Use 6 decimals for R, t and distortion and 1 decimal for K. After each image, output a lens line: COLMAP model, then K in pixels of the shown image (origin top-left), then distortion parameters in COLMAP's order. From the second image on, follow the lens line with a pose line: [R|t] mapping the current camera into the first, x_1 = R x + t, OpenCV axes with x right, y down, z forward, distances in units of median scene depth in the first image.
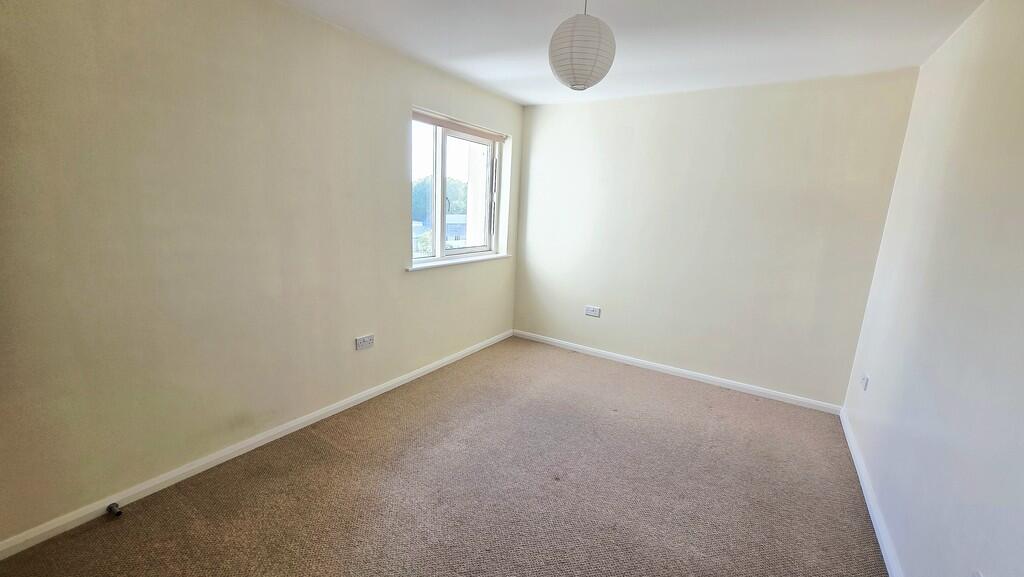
lens RADIAL K [[403.8, 0, 512.0], [0, 403.8, 288.5], [0, 0, 1]] dist [0.000226, 0.000012]
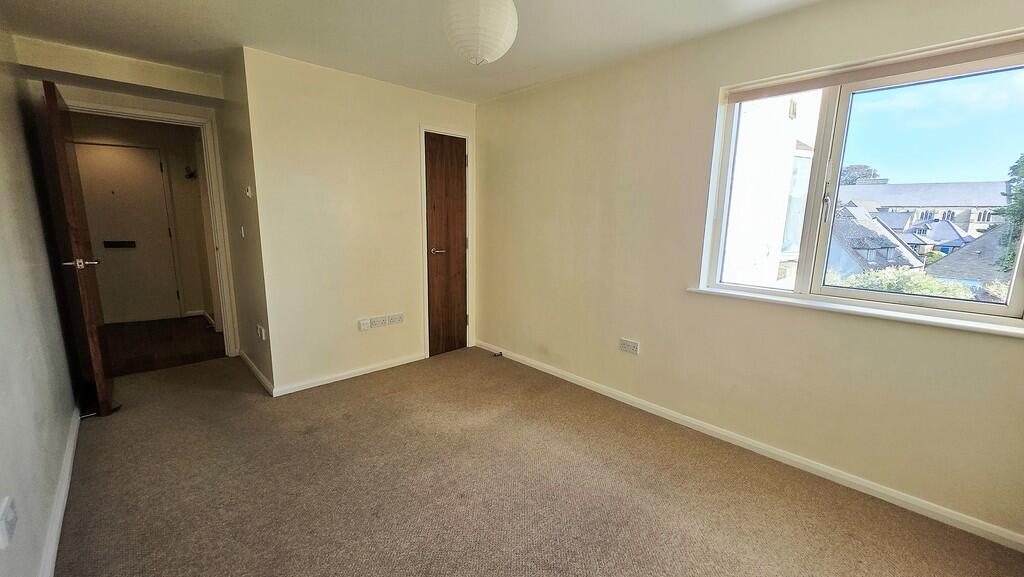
lens RADIAL K [[403.8, 0, 512.0], [0, 403.8, 288.5], [0, 0, 1]] dist [0.000226, 0.000012]
pose [[-0.229321, 0.115552, -0.966468, 0.692851], [-0.219982, 0.961085, 0.167105, -0.117536], [0.948167, 0.250926, -0.194977, 0.886176]]
